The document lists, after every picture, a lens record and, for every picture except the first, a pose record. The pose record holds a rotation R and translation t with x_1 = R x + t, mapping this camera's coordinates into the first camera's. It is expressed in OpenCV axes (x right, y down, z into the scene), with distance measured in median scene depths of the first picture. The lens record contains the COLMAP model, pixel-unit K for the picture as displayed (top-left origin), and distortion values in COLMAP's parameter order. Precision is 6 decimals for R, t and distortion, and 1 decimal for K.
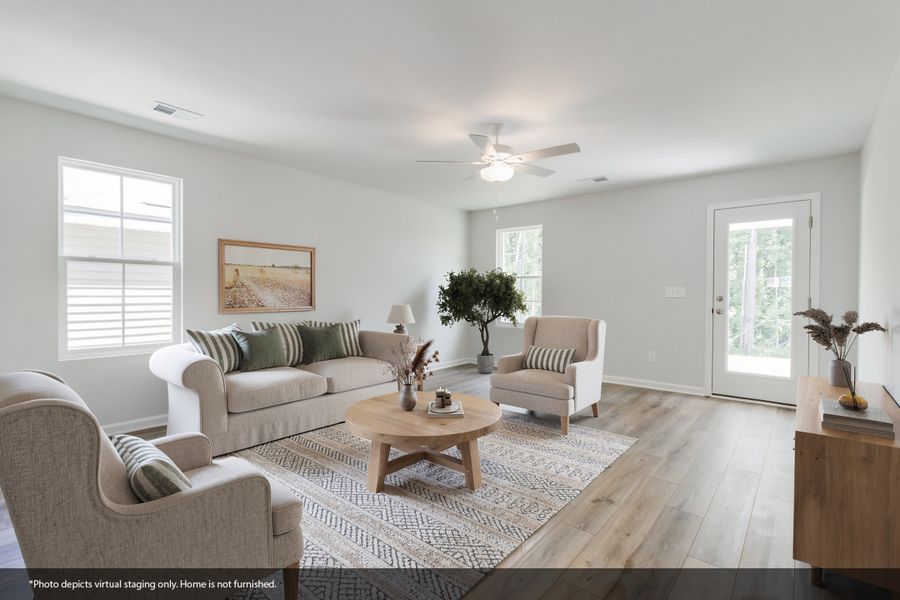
lens RADIAL K [[416.8, 0, 455.4], [0, 416.8, 298.4], [0, 0, 1]] dist [0.003502, 0.000002]
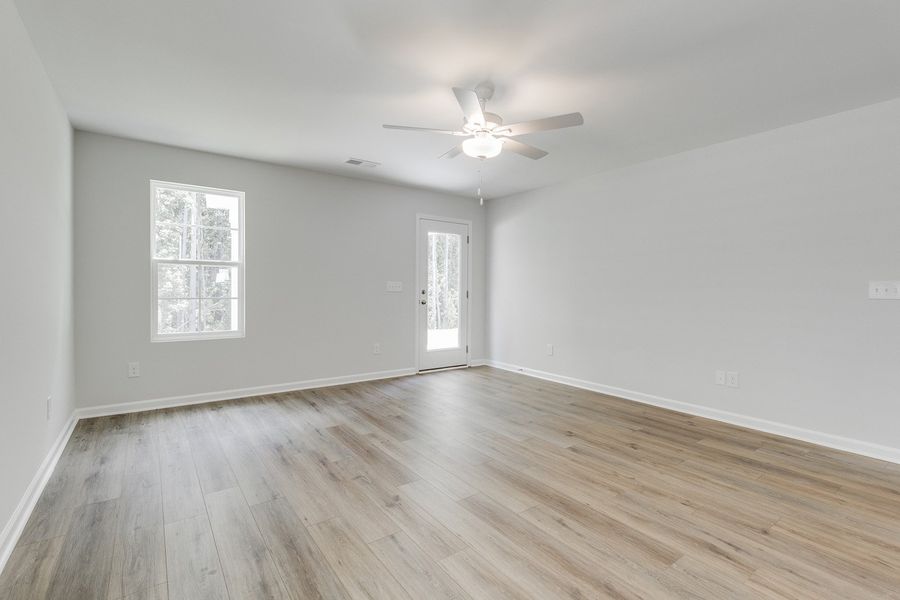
lens RADIAL K [[416.8, 0, 455.4], [0, 416.8, 298.4], [0, 0, 1]] dist [0.003502, 0.000002]
pose [[0.242127, -0.026397, 0.969885, -0.637496], [0.007987, 0.999650, 0.025213, -0.013102], [-0.970212, 0.001642, 0.242253, 0.740515]]
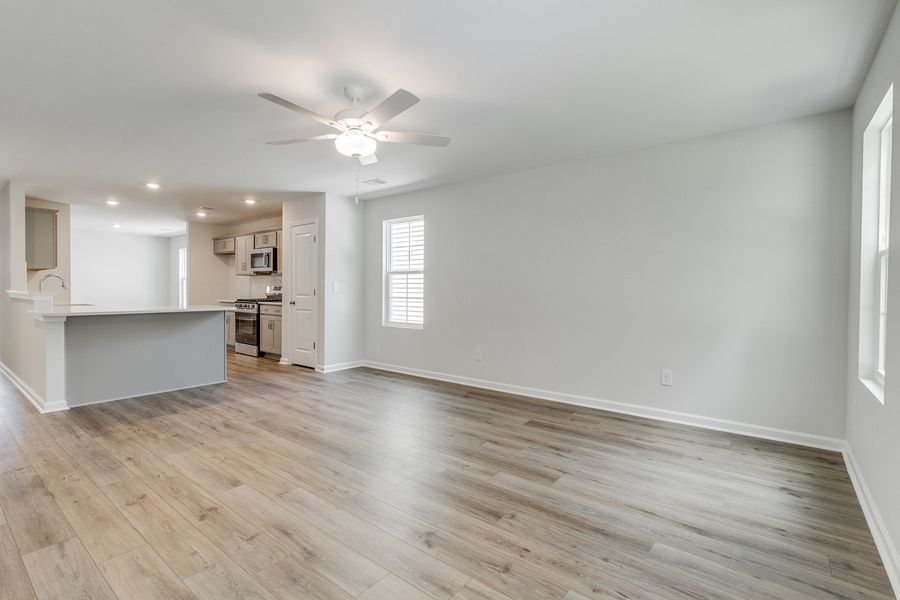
lens RADIAL K [[416.8, 0, 455.4], [0, 416.8, 298.4], [0, 0, 1]] dist [0.003502, 0.000002]
pose [[0.032788, 0.013819, -0.999367, 0.811369], [-0.024605, 0.999613, 0.013015, -0.009042], [0.999159, 0.024163, 0.033115, 1.023579]]
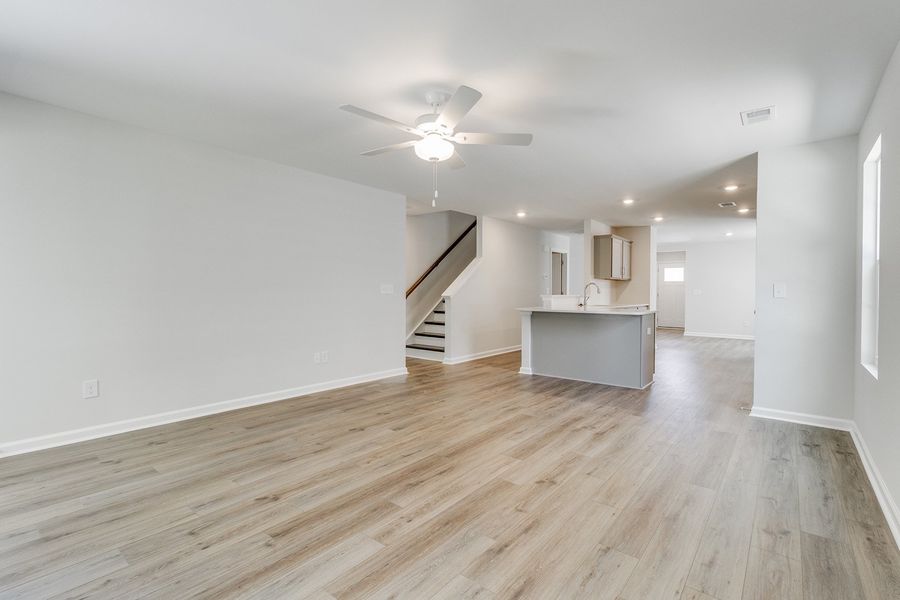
lens RADIAL K [[416.8, 0, 455.4], [0, 416.8, 298.4], [0, 0, 1]] dist [0.003502, 0.000002]
pose [[-0.999776, -0.012206, -0.017273, 0.058346], [-0.012791, 0.999335, 0.034145, -0.023945], [0.016844, 0.034359, -0.999268, 1.608643]]
